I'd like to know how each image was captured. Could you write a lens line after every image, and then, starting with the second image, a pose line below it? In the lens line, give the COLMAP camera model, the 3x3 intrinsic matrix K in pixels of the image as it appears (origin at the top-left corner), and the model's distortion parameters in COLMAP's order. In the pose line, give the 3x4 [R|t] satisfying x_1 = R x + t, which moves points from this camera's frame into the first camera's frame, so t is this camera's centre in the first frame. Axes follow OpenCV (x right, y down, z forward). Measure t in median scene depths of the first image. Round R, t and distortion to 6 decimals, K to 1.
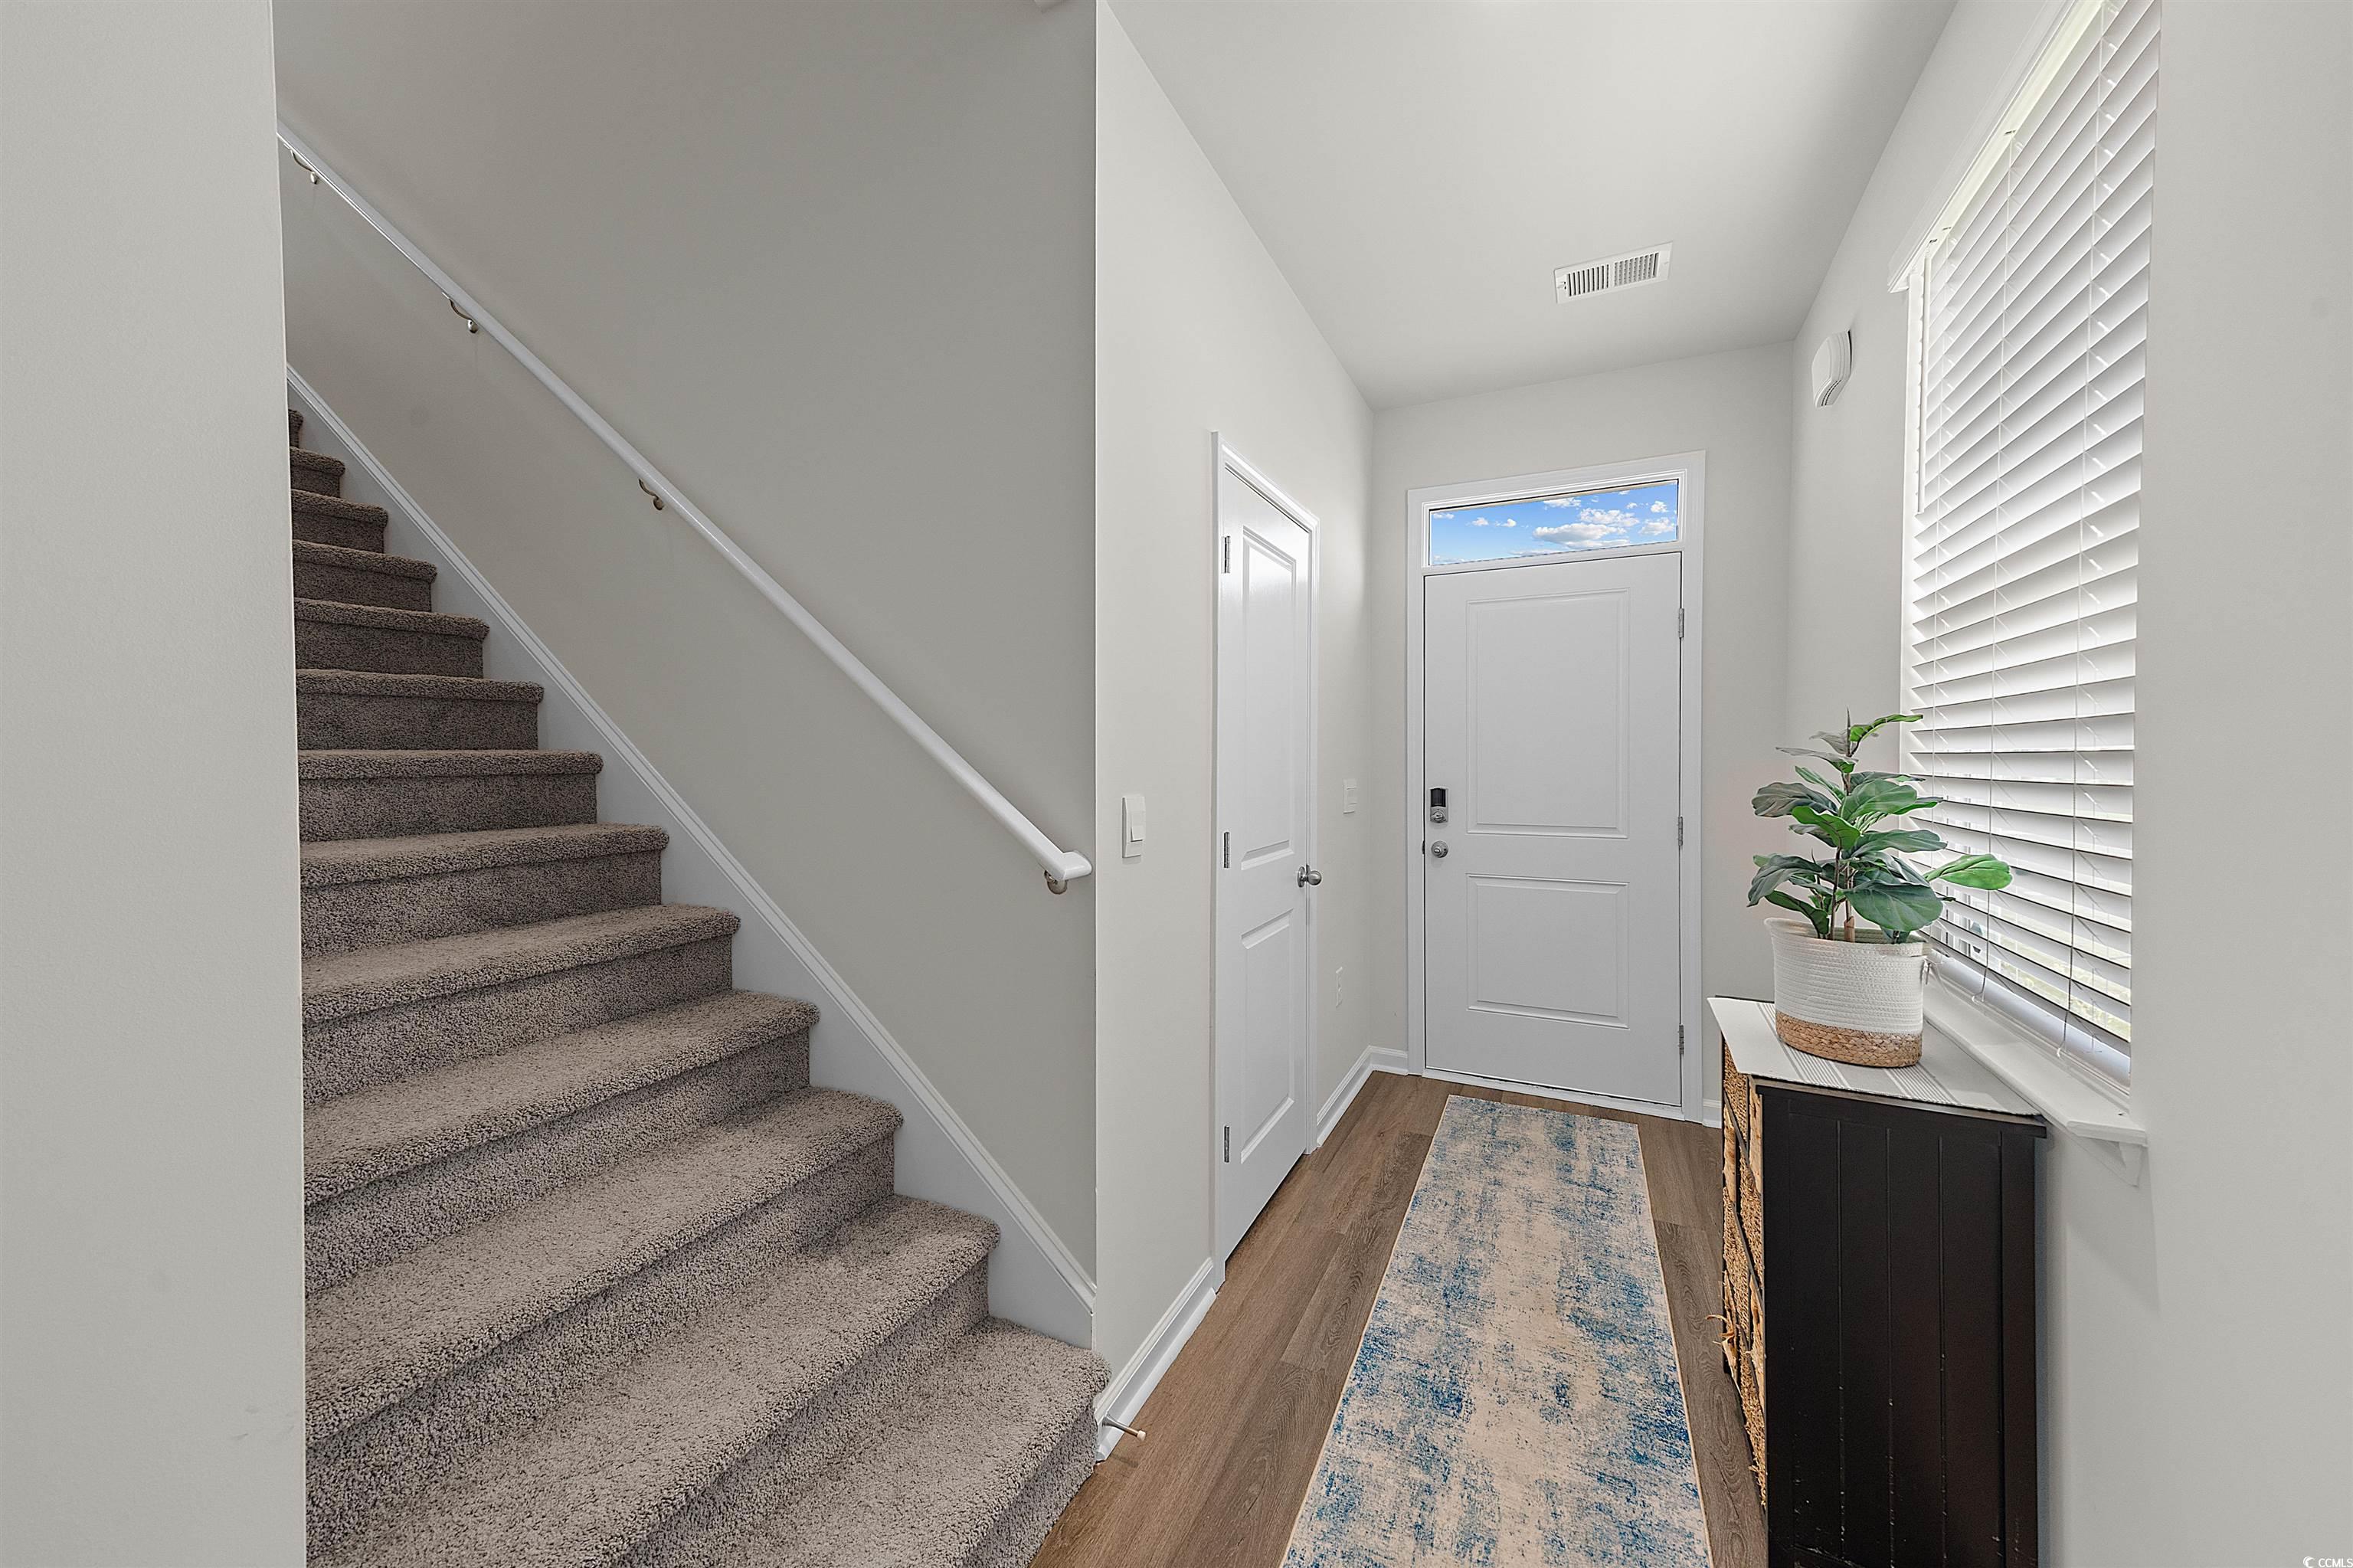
lens RADIAL K [[876.4, 0, 1179.5], [0, 876.4, 764.6], [0, 0, 1]] dist [0.000075, 0.000076]
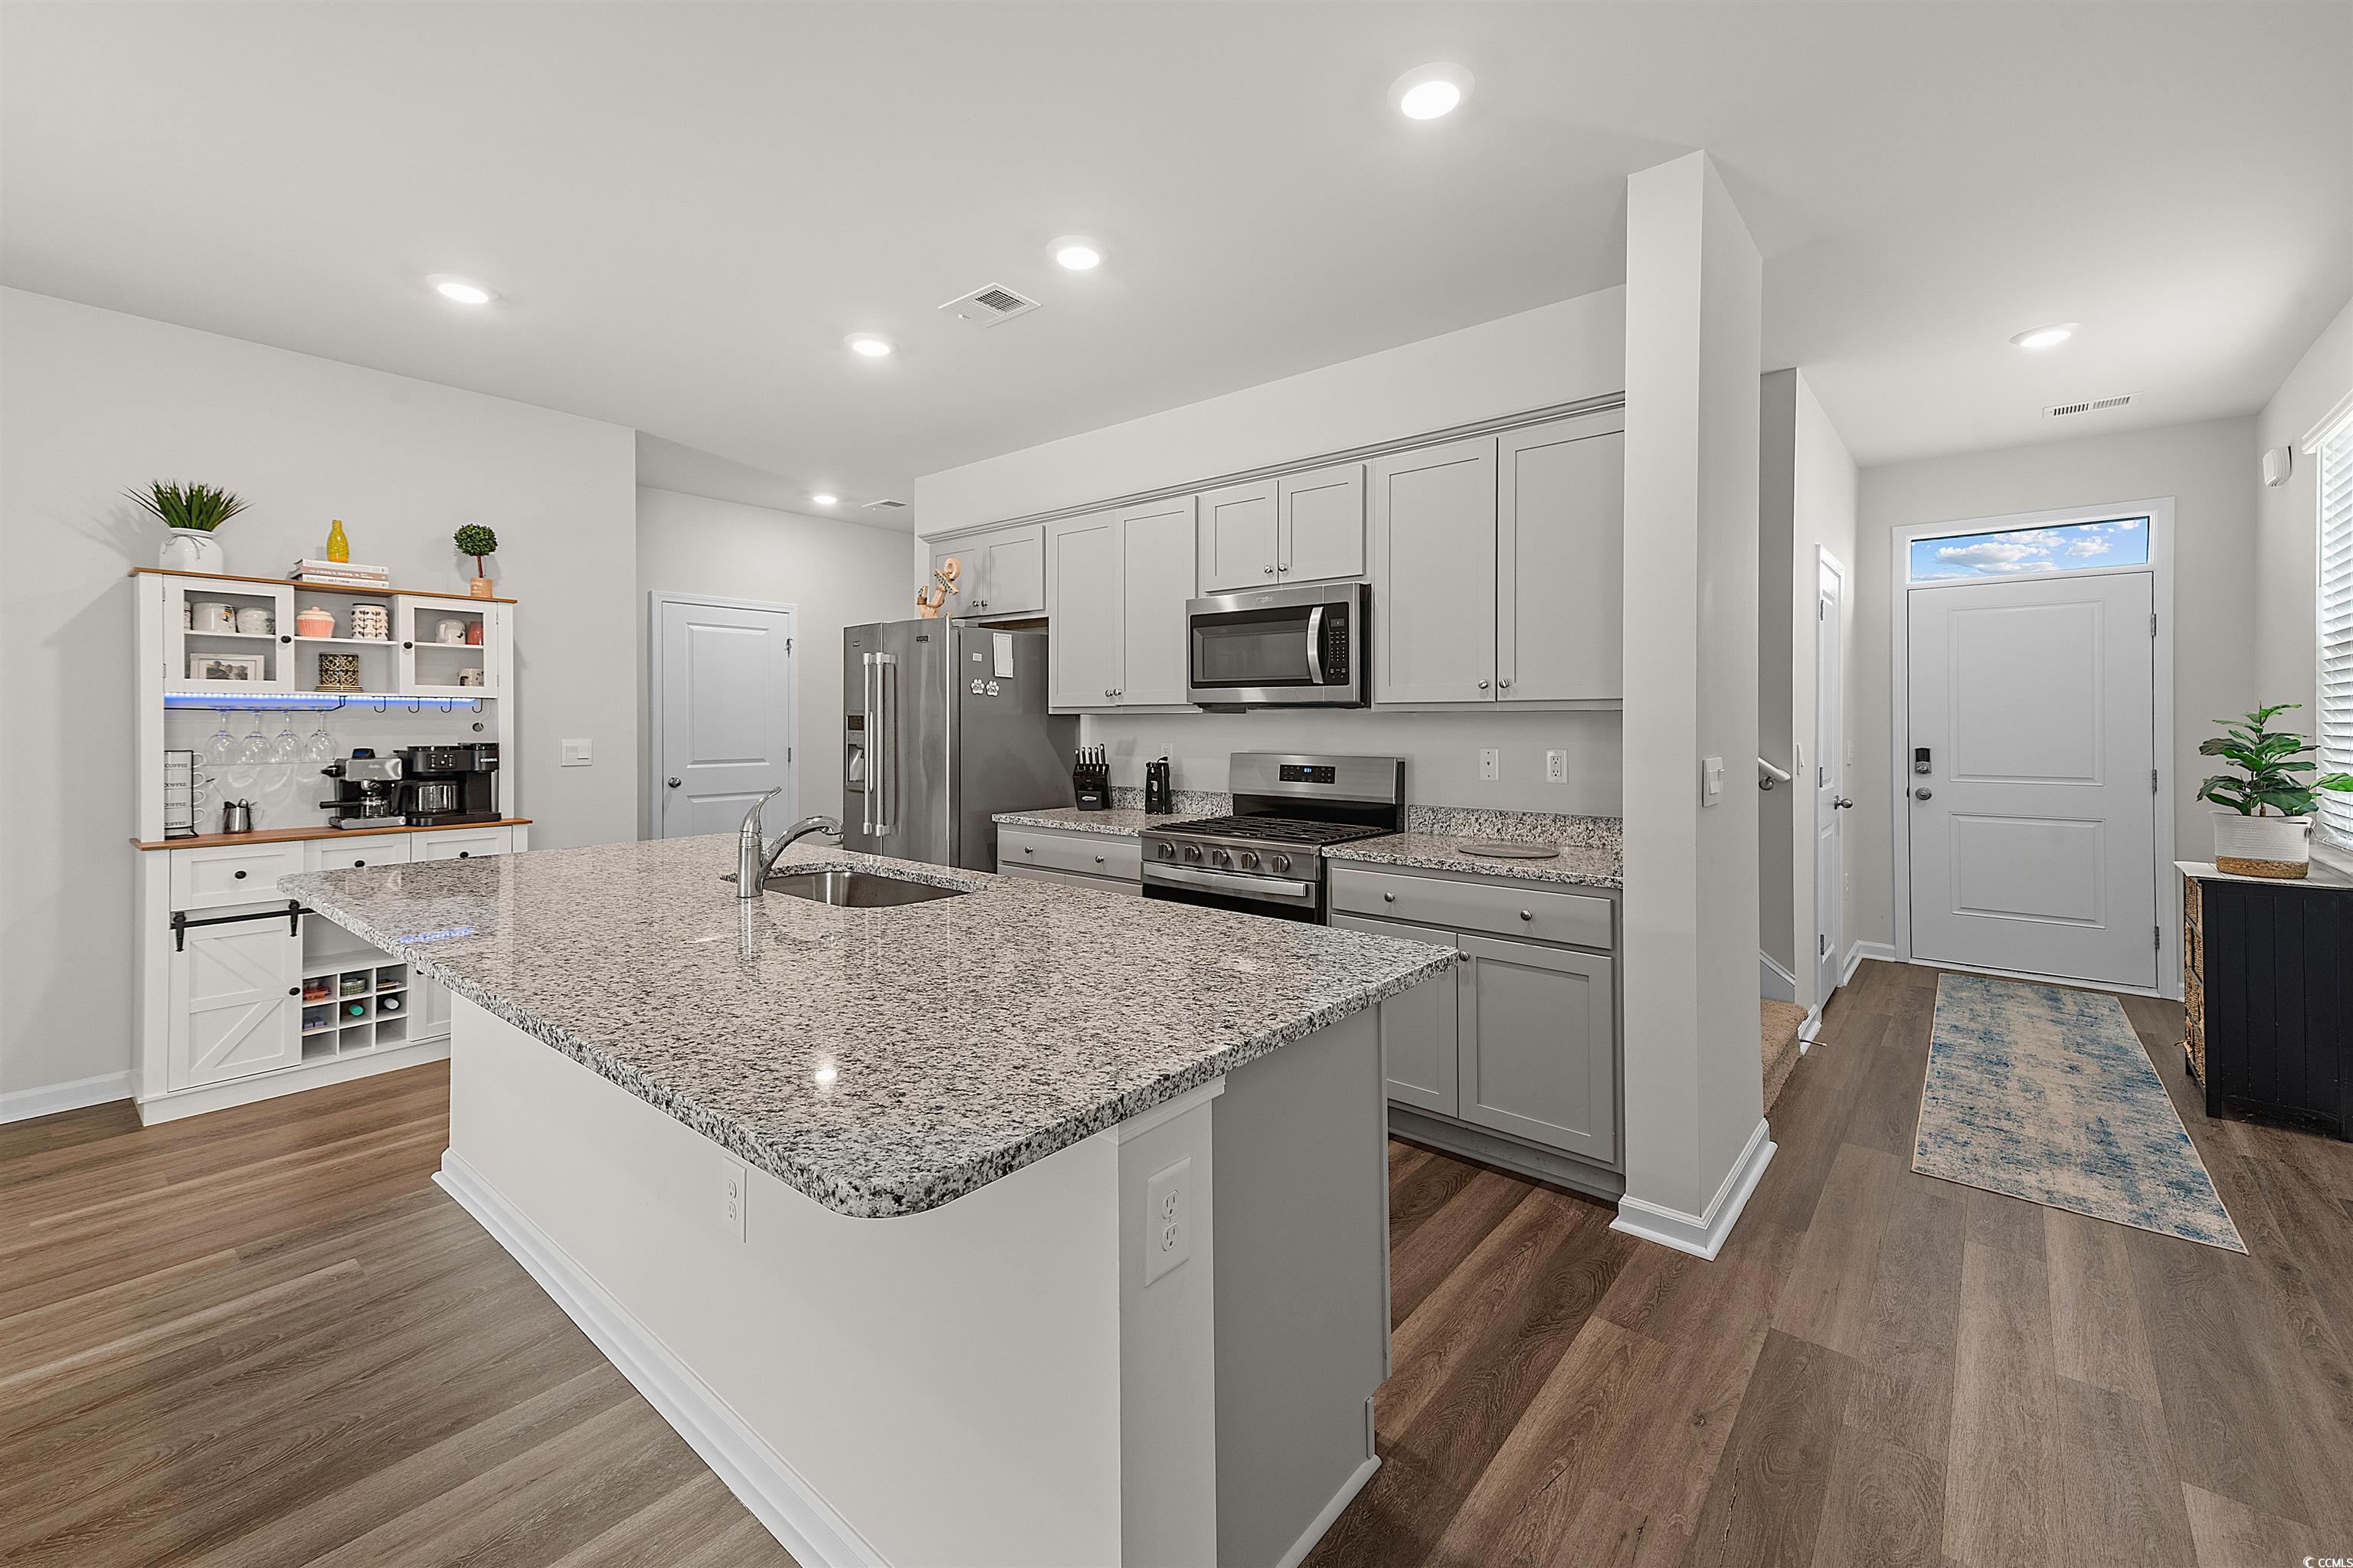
lens RADIAL K [[982.7, 0, 1081.7], [0, 982.7, 716.7], [0, 0, 1]] dist [0.002381, -0.000578]
pose [[0.951319, -0.001723, -0.308203, -1.033624], [-0.003364, 0.999867, -0.015976, 0.016188], [0.308190, 0.016235, 0.951186, -1.849408]]
